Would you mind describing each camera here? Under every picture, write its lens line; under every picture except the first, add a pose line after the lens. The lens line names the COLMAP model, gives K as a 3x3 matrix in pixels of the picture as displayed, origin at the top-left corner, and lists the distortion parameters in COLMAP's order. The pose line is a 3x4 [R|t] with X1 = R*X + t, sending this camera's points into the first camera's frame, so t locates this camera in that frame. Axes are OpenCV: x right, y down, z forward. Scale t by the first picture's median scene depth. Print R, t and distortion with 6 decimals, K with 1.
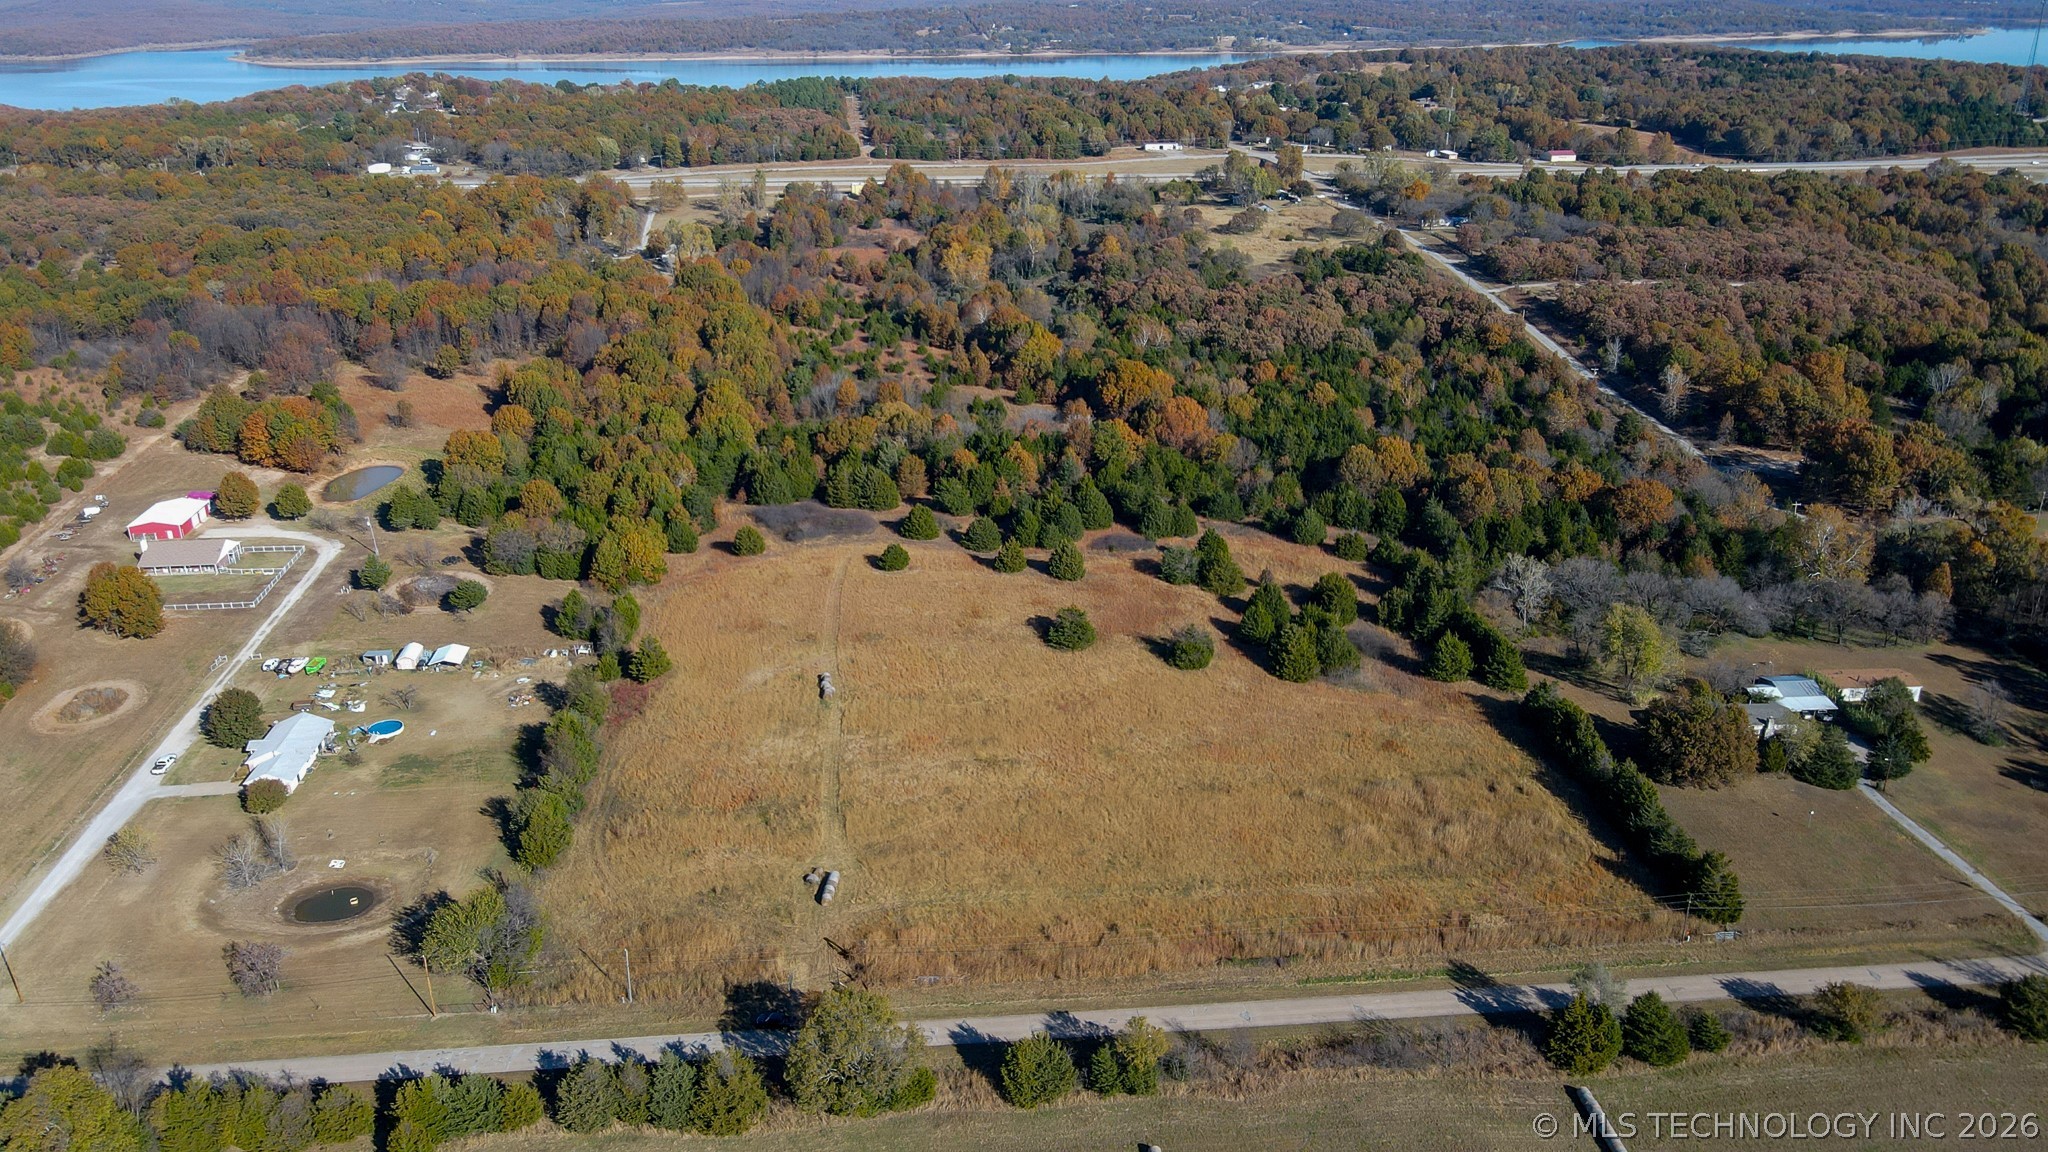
lens RADIAL K [[1542.7, 0, 1024.0], [0, 1542.7, 576.0], [0, 0, 1]] dist [-0.007437, 0.047897]
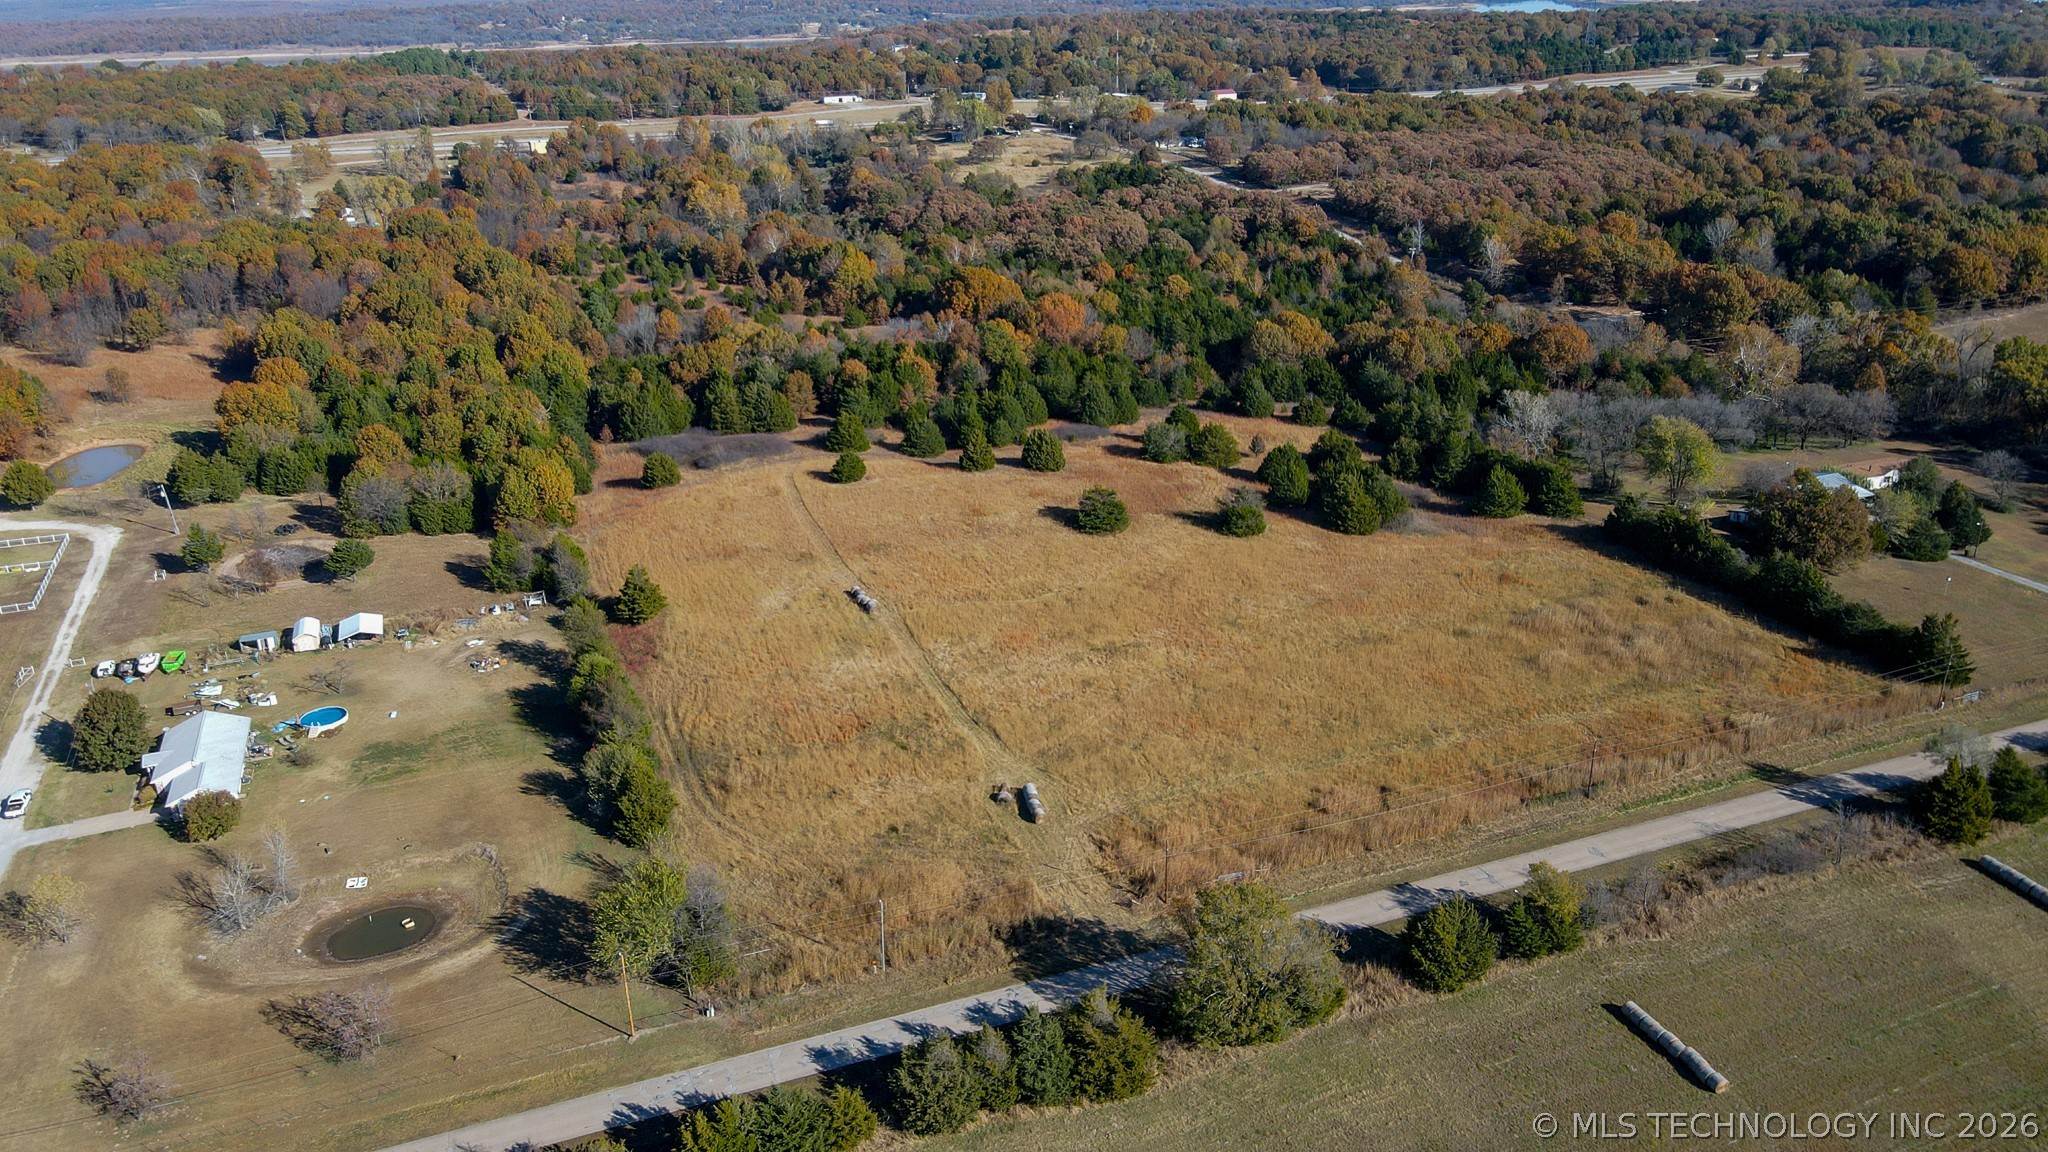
lens RADIAL K [[1507.5, 0, 1033.4], [0, 1507.5, 605.2], [0, 0, 1]] dist [-0.008778, 0.049089]
pose [[0.958757, -0.122747, 0.256355, -0.128875], [0.117515, 0.992430, 0.035691, 0.028538], [-0.258795, -0.004094, 0.965924, 0.094166]]
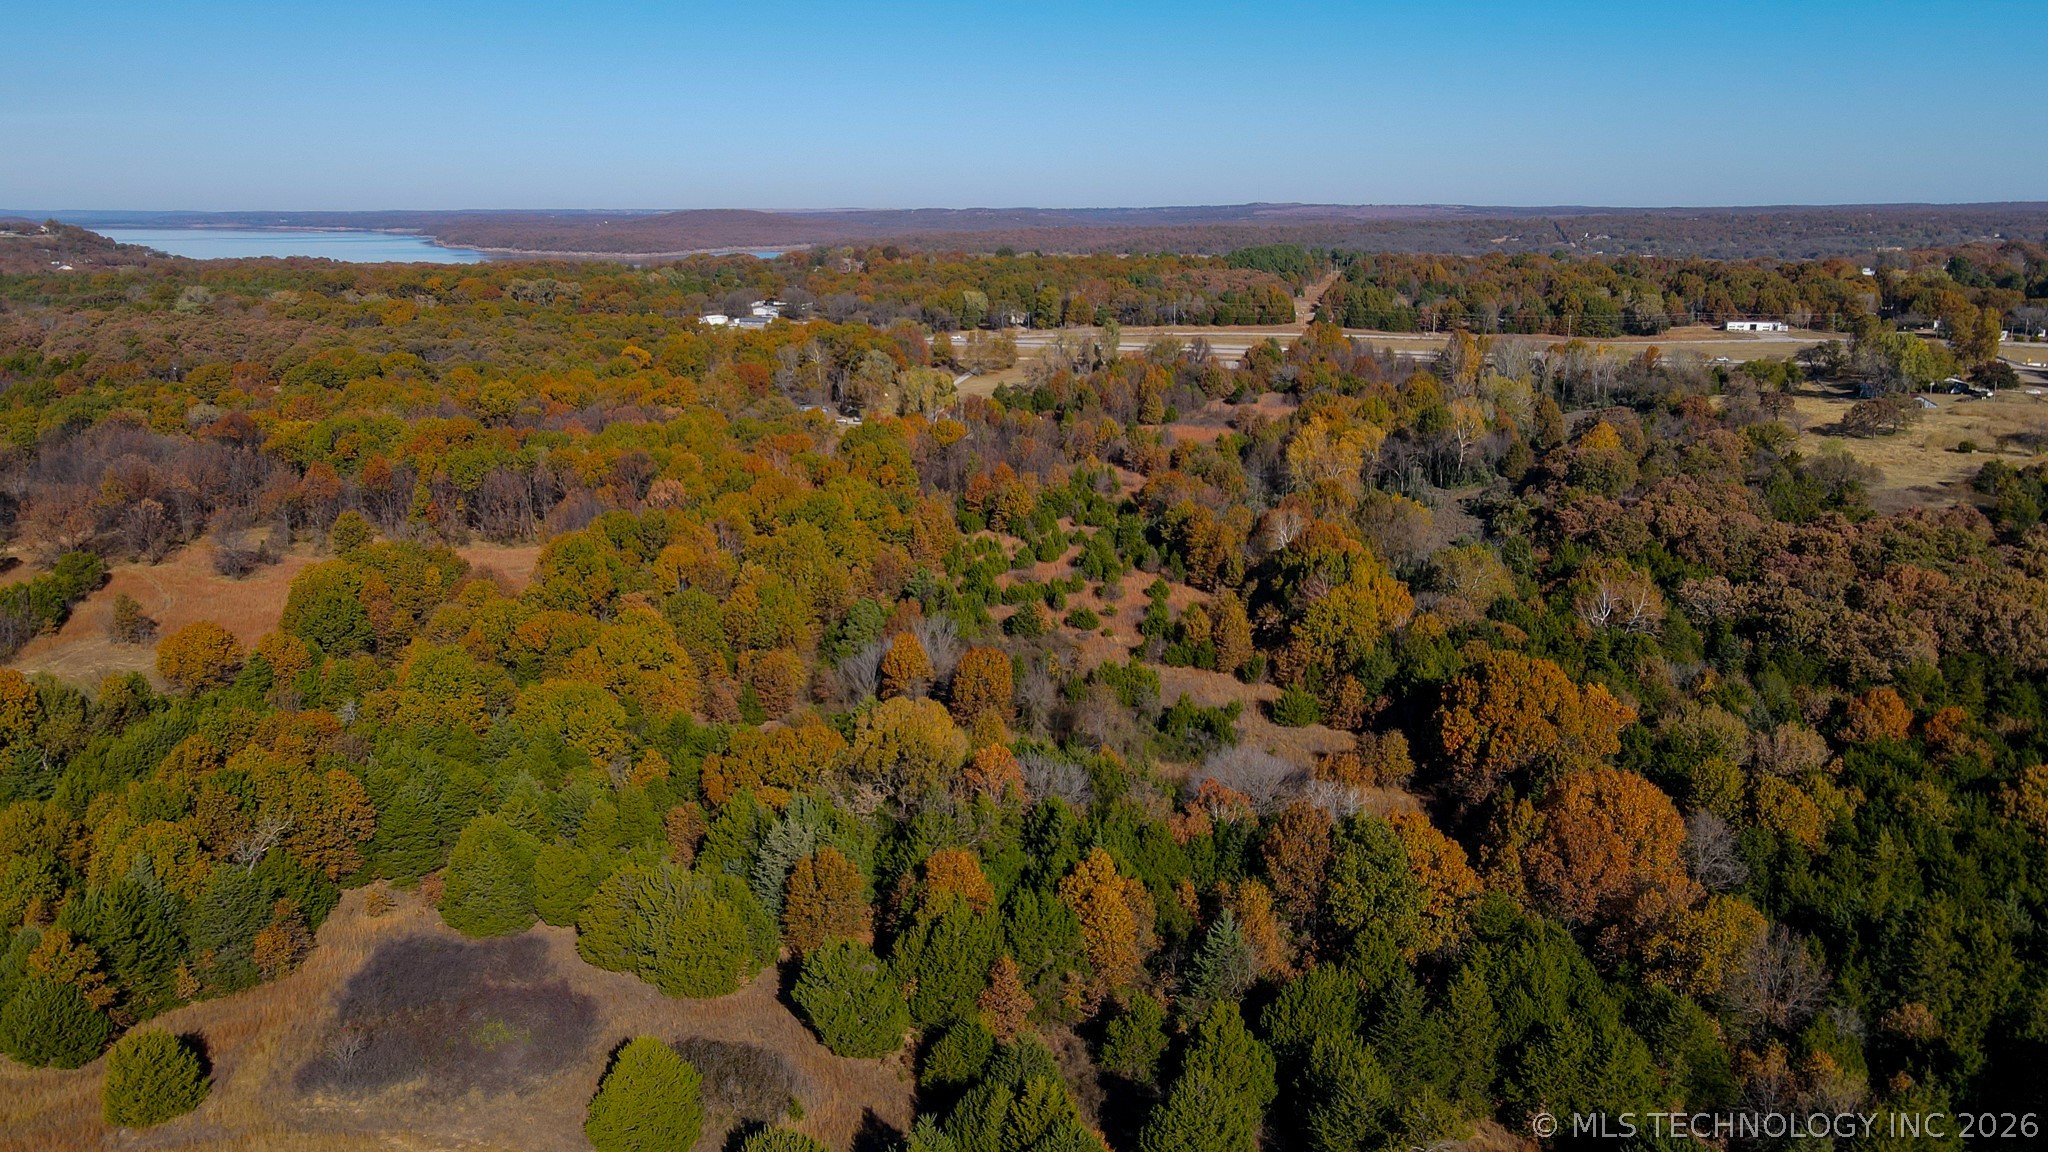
lens RADIAL K [[1629.0, 0, 1024.0], [0, 1629.0, 576.0], [0, 0, 1]] dist [-0.004356, 0.034963]
pose [[0.935550, 0.085171, -0.342772, 0.076439], [-0.135398, 0.982831, -0.125340, -0.071885], [0.326212, 0.163672, 0.931019, 0.444518]]
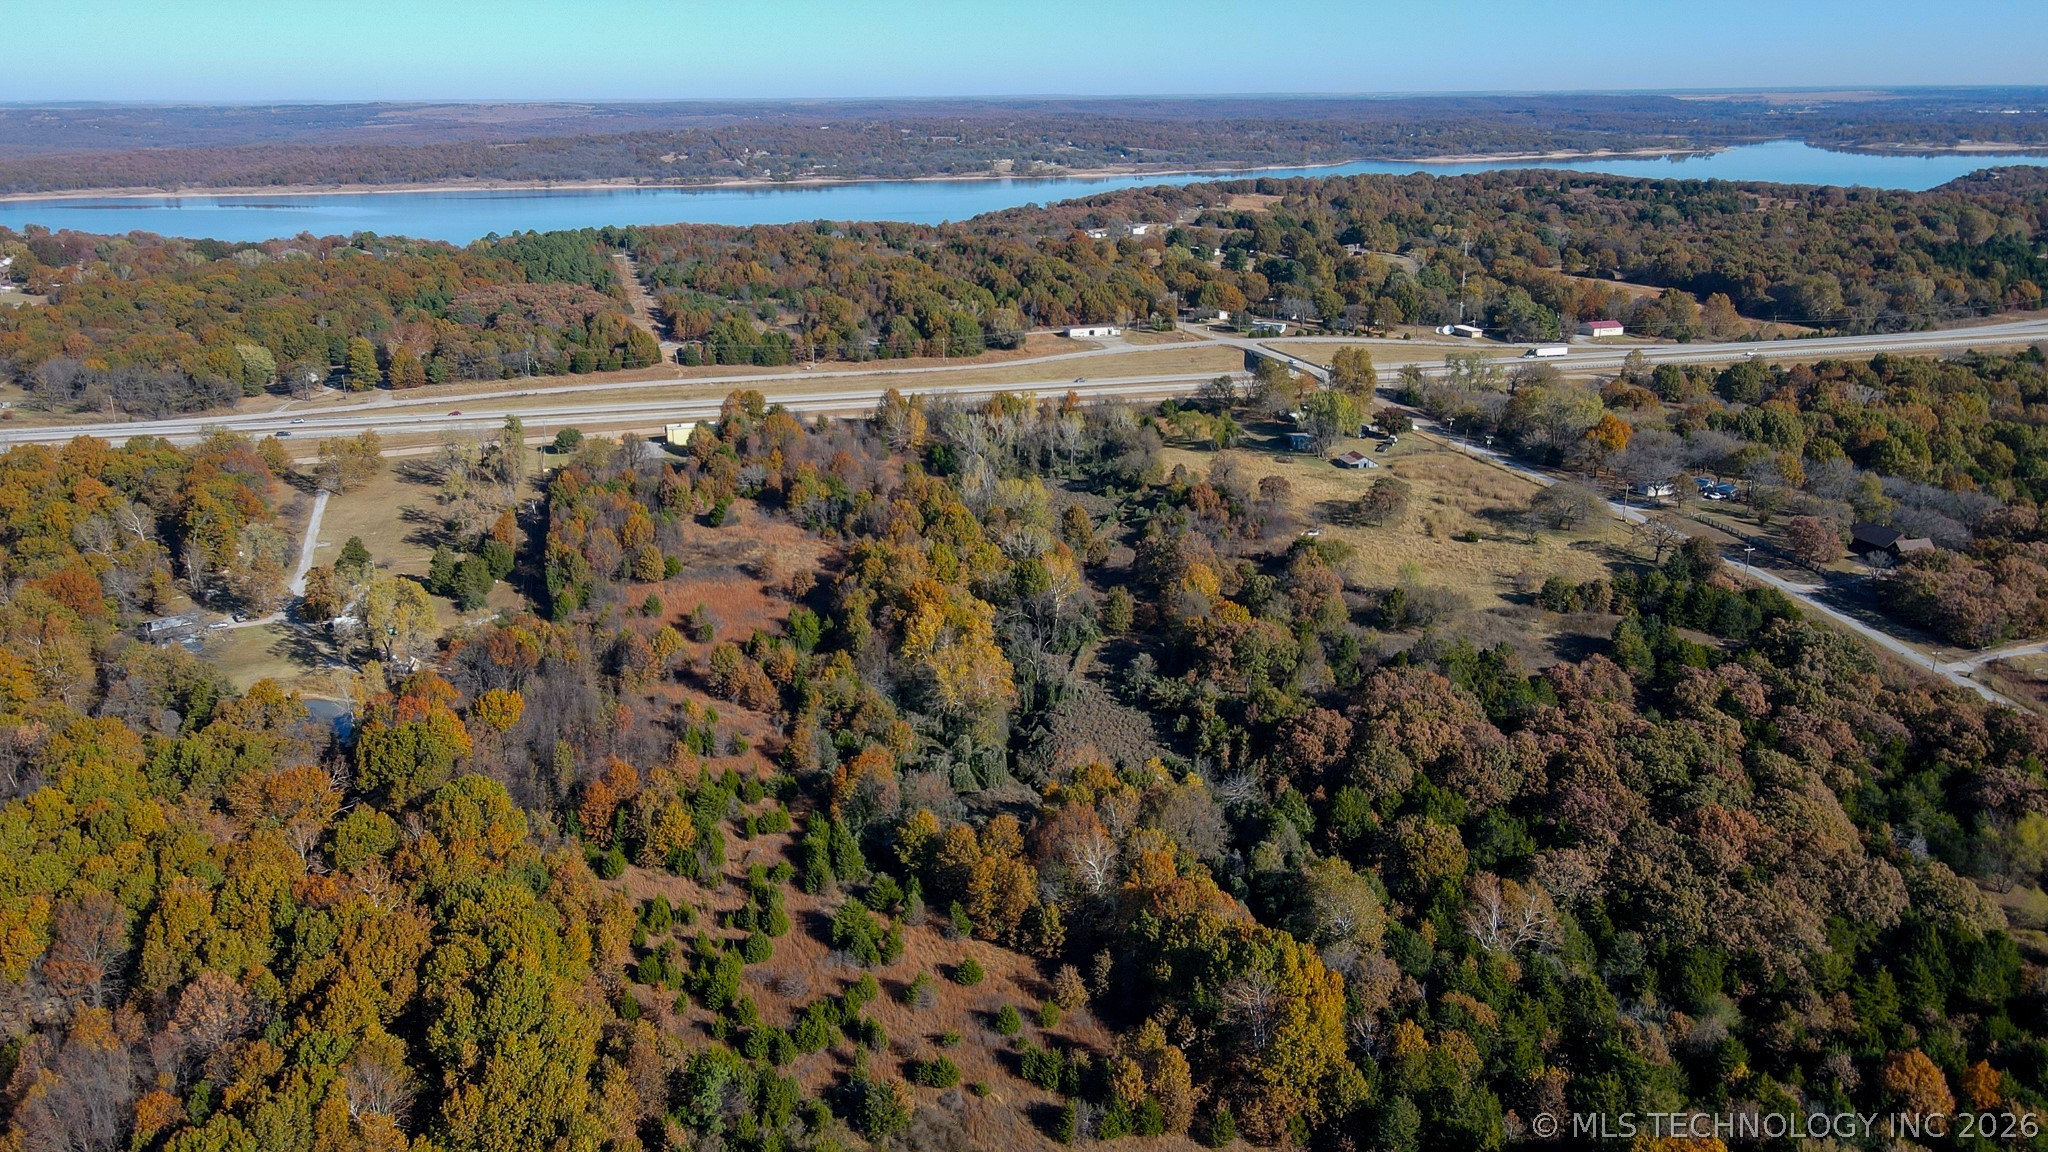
lens RADIAL K [[1502.2, 0, 1030.0], [0, 1502.2, 580.0], [0, 0, 1]] dist [0.011754, 0.016059]
pose [[0.983735, -0.057494, 0.170178, -0.107930], [0.067593, 0.996242, -0.054154, -0.218094], [-0.166425, 0.064776, 0.983924, 0.557513]]
